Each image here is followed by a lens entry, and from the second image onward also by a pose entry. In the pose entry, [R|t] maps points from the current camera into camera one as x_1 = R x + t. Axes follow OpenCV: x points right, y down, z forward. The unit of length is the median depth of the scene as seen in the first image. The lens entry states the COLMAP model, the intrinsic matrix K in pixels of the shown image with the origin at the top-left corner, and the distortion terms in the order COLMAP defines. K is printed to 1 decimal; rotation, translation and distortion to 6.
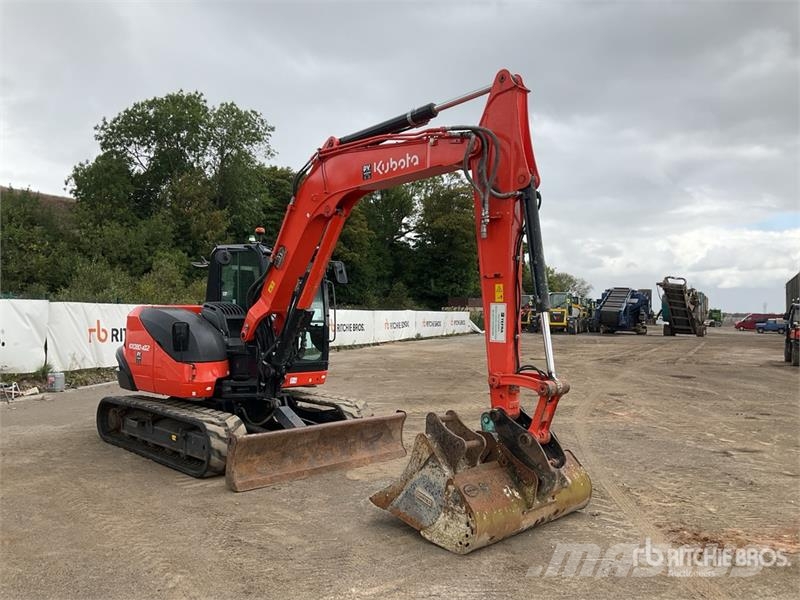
lens RADIAL K [[662.2, 0, 400.0], [0, 662.2, 300.0], [0, 0, 1]] dist [0.096169, -0.193436]
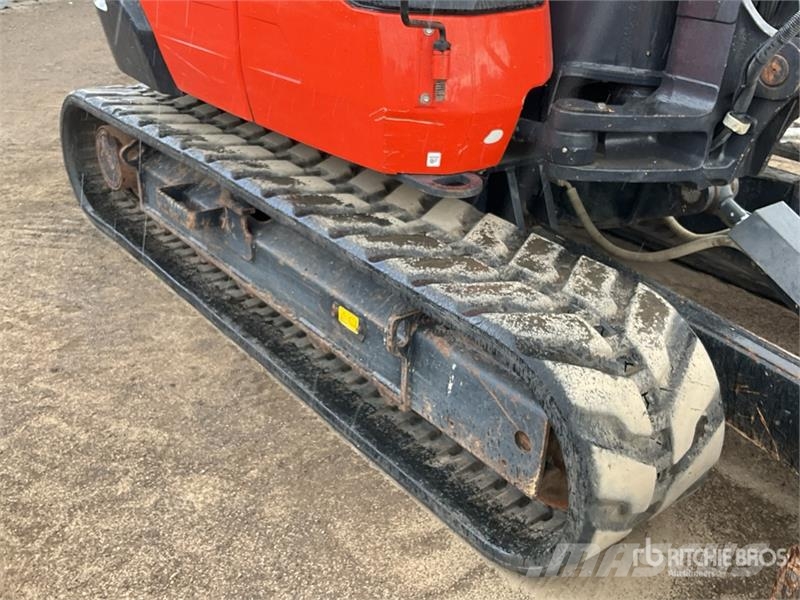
lens RADIAL K [[856.2, 0, 400.0], [0, 856.2, 300.0], [0, 0, 1]] dist [0.123315, -0.001666]
pose [[0.993635, 0.067788, -0.089969, -0.338846], [-0.018263, 0.885043, 0.465150, 0.055472], [0.111158, -0.460546, 0.880648, 0.842184]]
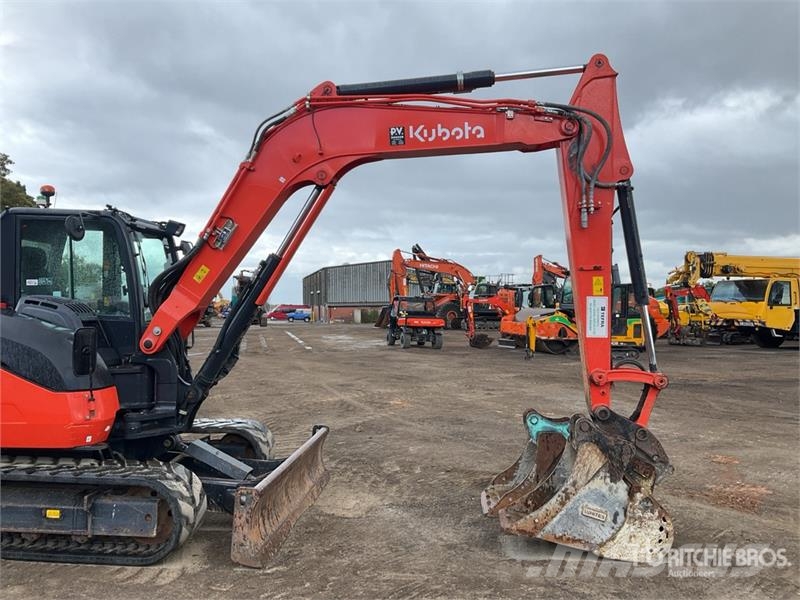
lens RADIAL K [[662.2, 0, 400.0], [0, 662.2, 300.0], [0, 0, 1]] dist [0.096169, -0.193436]
pose [[0.762632, -0.005672, 0.646808, -0.577339], [-0.001726, 0.999940, 0.010804, -0.000107], [-0.646831, -0.009356, 0.762576, 0.373679]]
